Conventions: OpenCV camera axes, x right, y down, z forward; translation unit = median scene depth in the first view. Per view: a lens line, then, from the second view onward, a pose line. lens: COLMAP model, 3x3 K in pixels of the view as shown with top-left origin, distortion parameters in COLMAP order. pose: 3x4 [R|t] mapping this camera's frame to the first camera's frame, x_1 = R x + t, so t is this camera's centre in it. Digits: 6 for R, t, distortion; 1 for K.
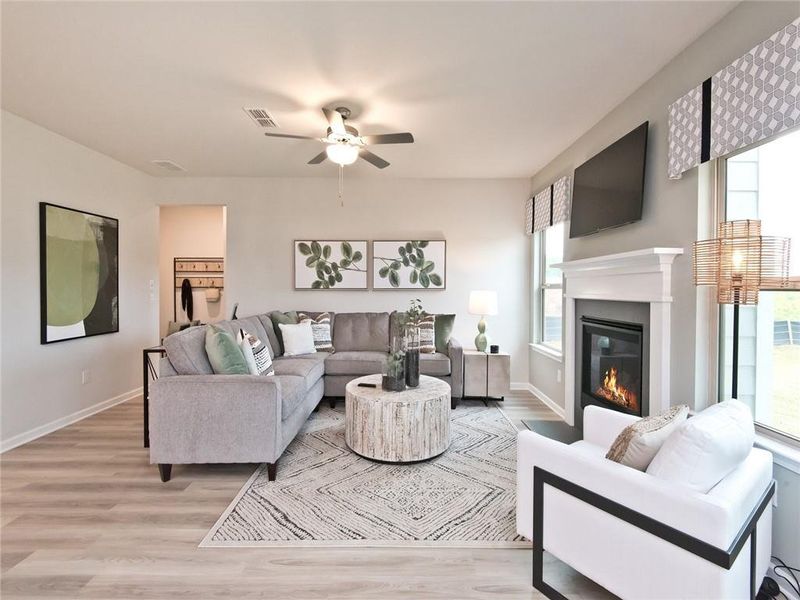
lens RADIAL K [[364.6, 0, 398.9], [0, 364.6, 291.3], [0, 0, 1]] dist [-0.002008, -0.000989]
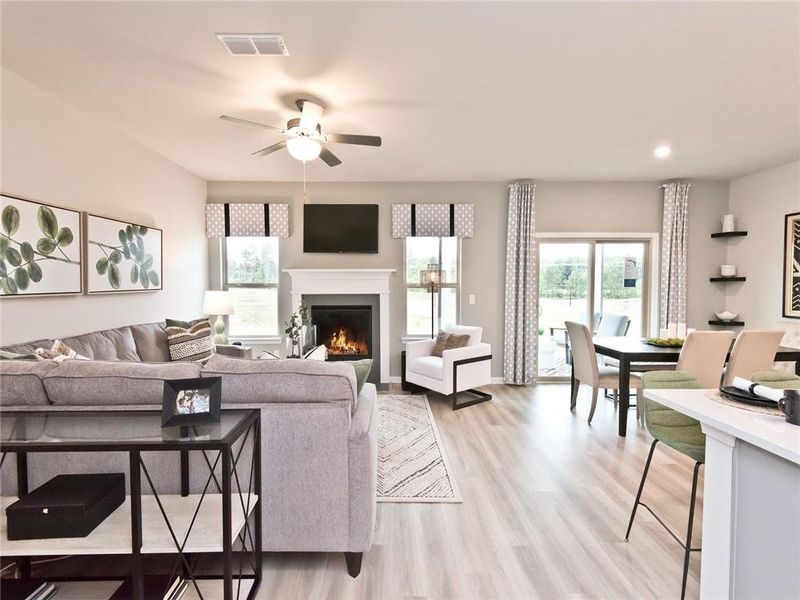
lens RADIAL K [[364.6, 0, 398.9], [0, 364.6, 291.3], [0, 0, 1]] dist [-0.002008, -0.000989]
pose [[-0.040836, -0.029109, 0.998742, -0.706061], [0.007853, 0.999535, 0.029453, -0.022629], [-0.999135, 0.009046, -0.040589, 0.503673]]
